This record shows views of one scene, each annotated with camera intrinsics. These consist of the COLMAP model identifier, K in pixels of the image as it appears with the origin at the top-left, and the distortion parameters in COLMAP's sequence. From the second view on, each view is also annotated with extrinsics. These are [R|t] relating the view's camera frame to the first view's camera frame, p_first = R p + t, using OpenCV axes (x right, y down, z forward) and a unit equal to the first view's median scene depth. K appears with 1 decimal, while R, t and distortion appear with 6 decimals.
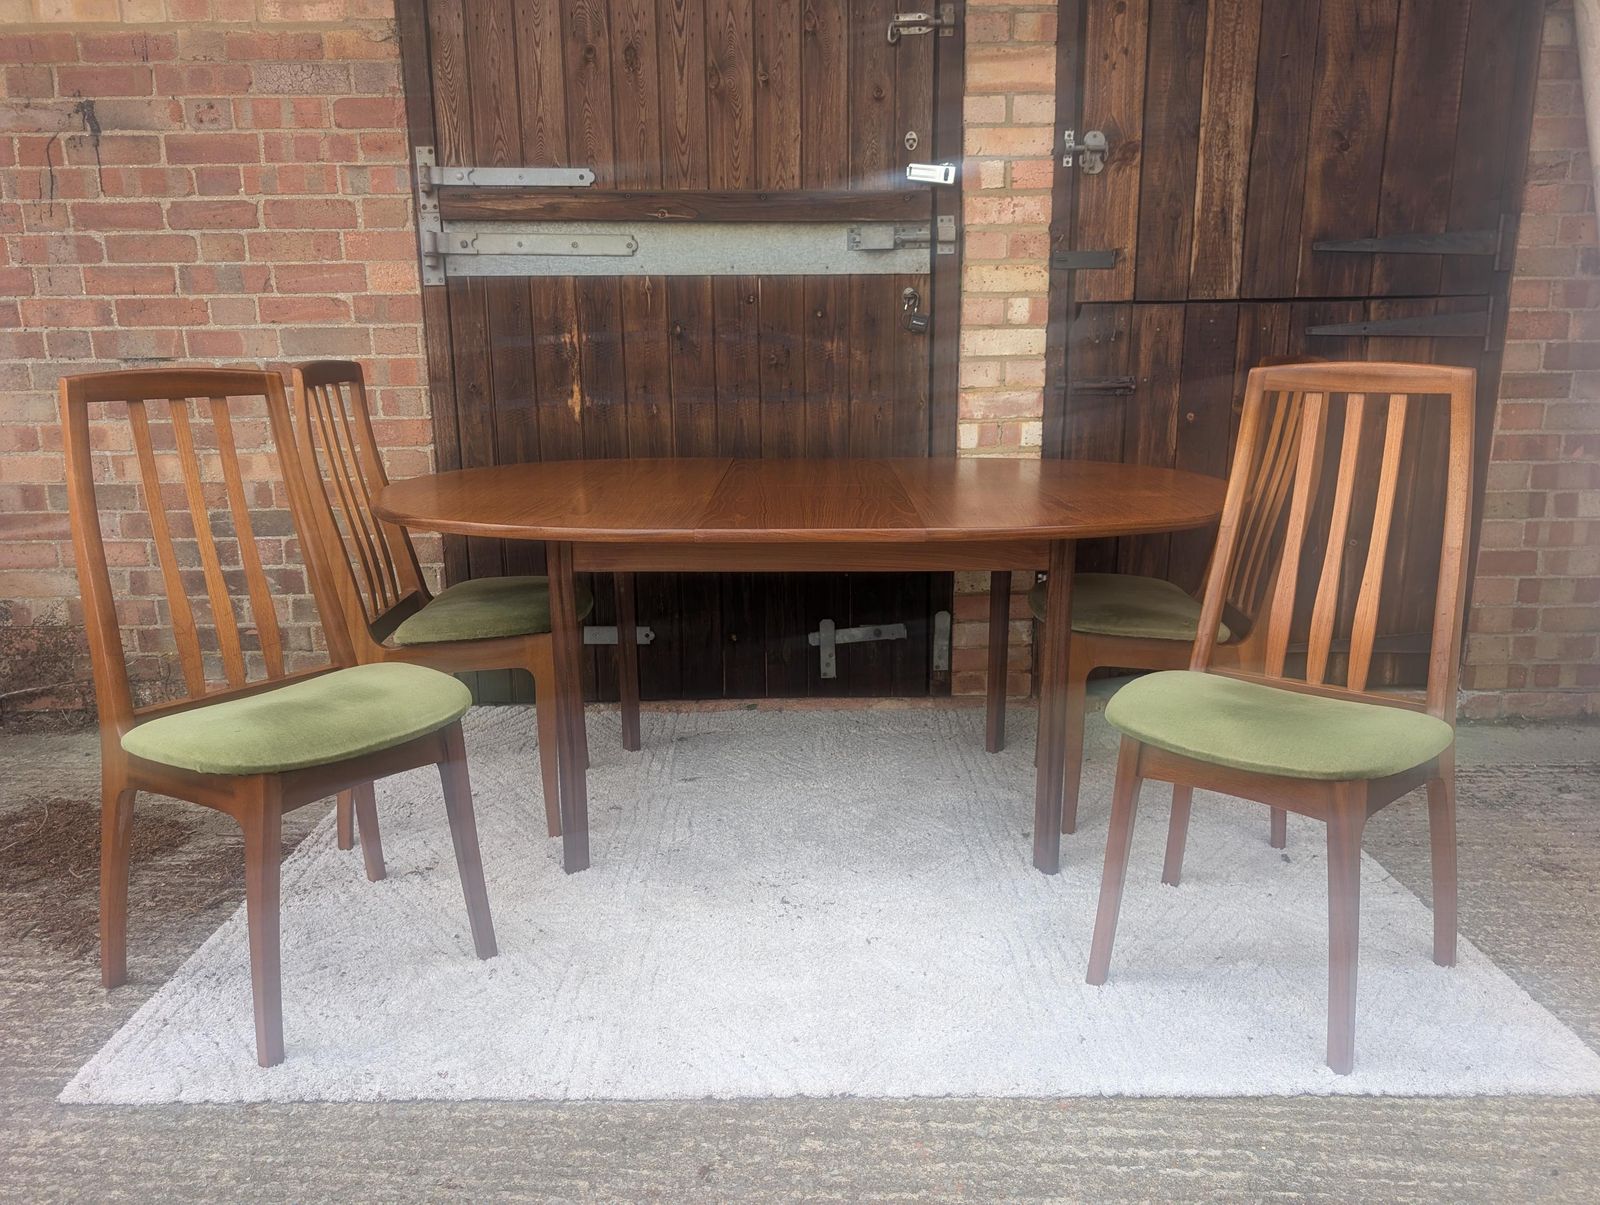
lens RADIAL K [[1159.1, 0, 803.9], [0, 1159.1, 611.4], [0, 0, 1]] dist [0.012235, -0.012031]
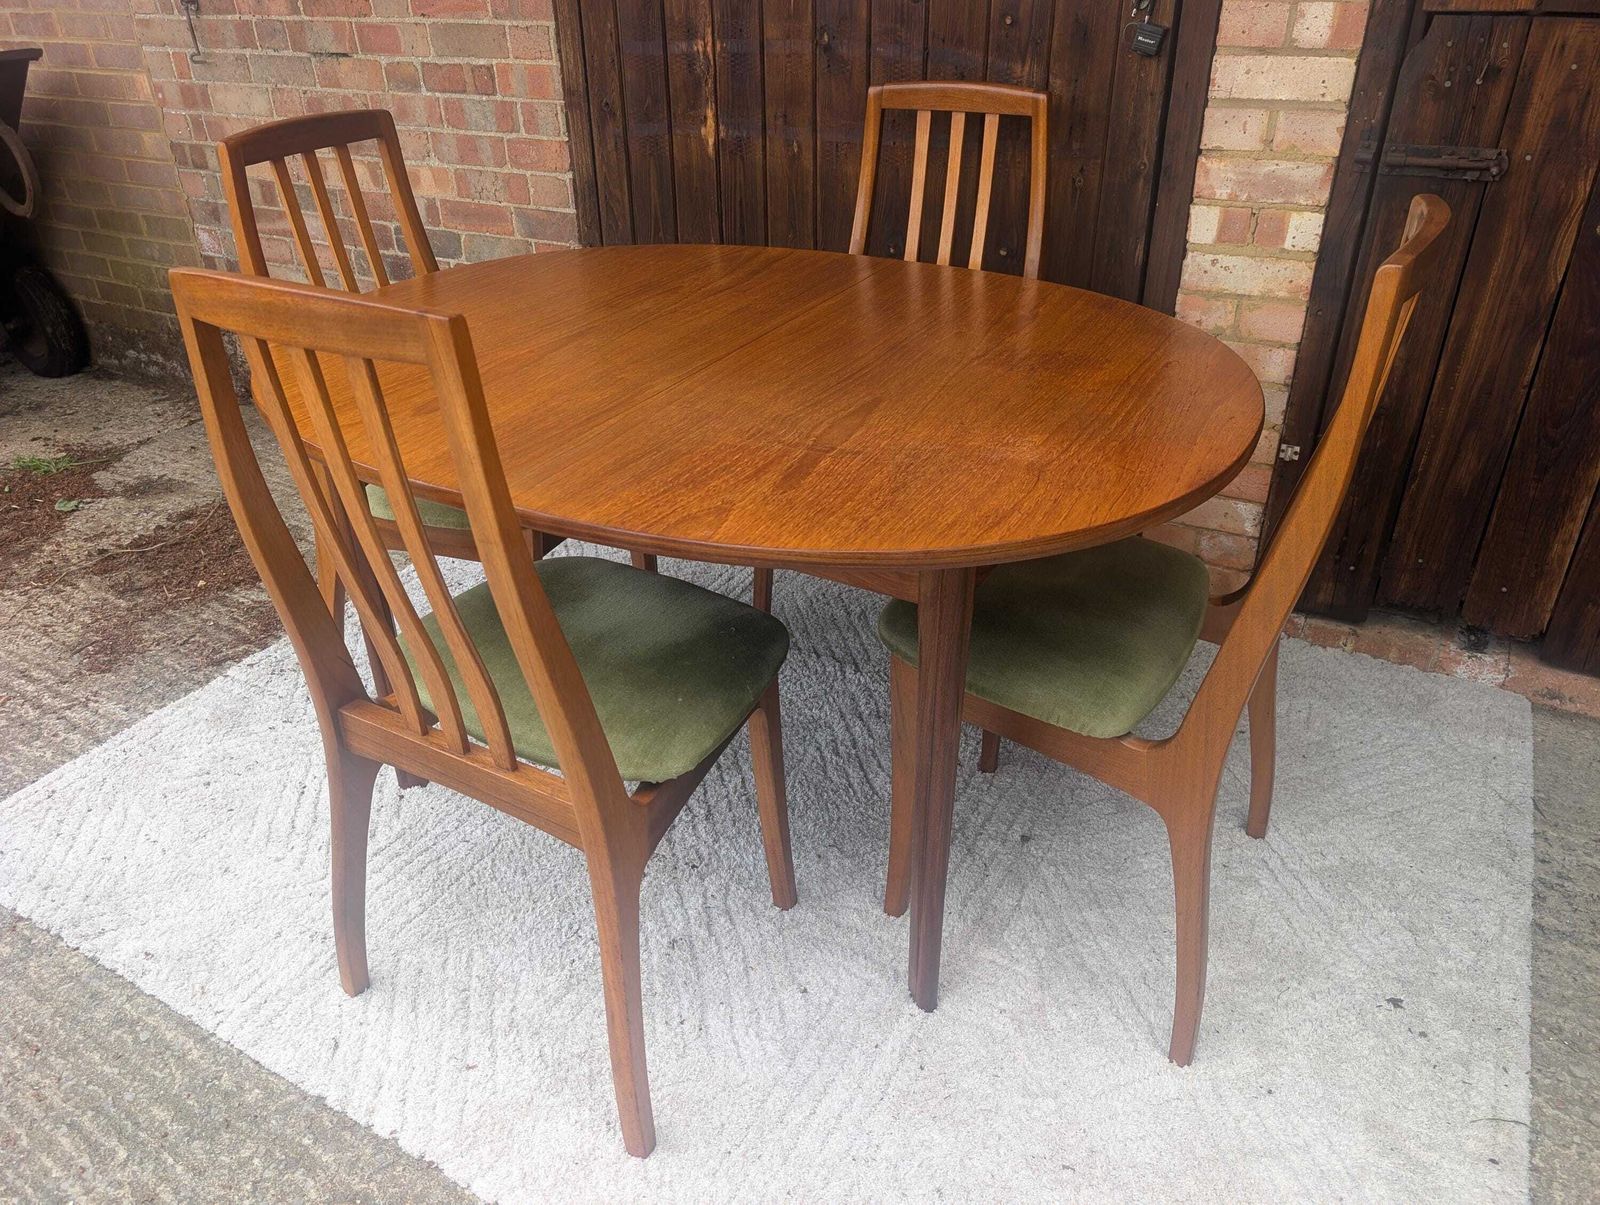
lens RADIAL K [[1159.1, 0, 796.6], [0, 1159.1, 594.9], [0, 0, 1]] dist [0.012235, -0.012031]
pose [[0.868265, 0.241343, -0.433440, 0.286013], [-0.103872, 0.942766, 0.316866, -0.141585], [0.485105, -0.230101, 0.843639, 0.283229]]
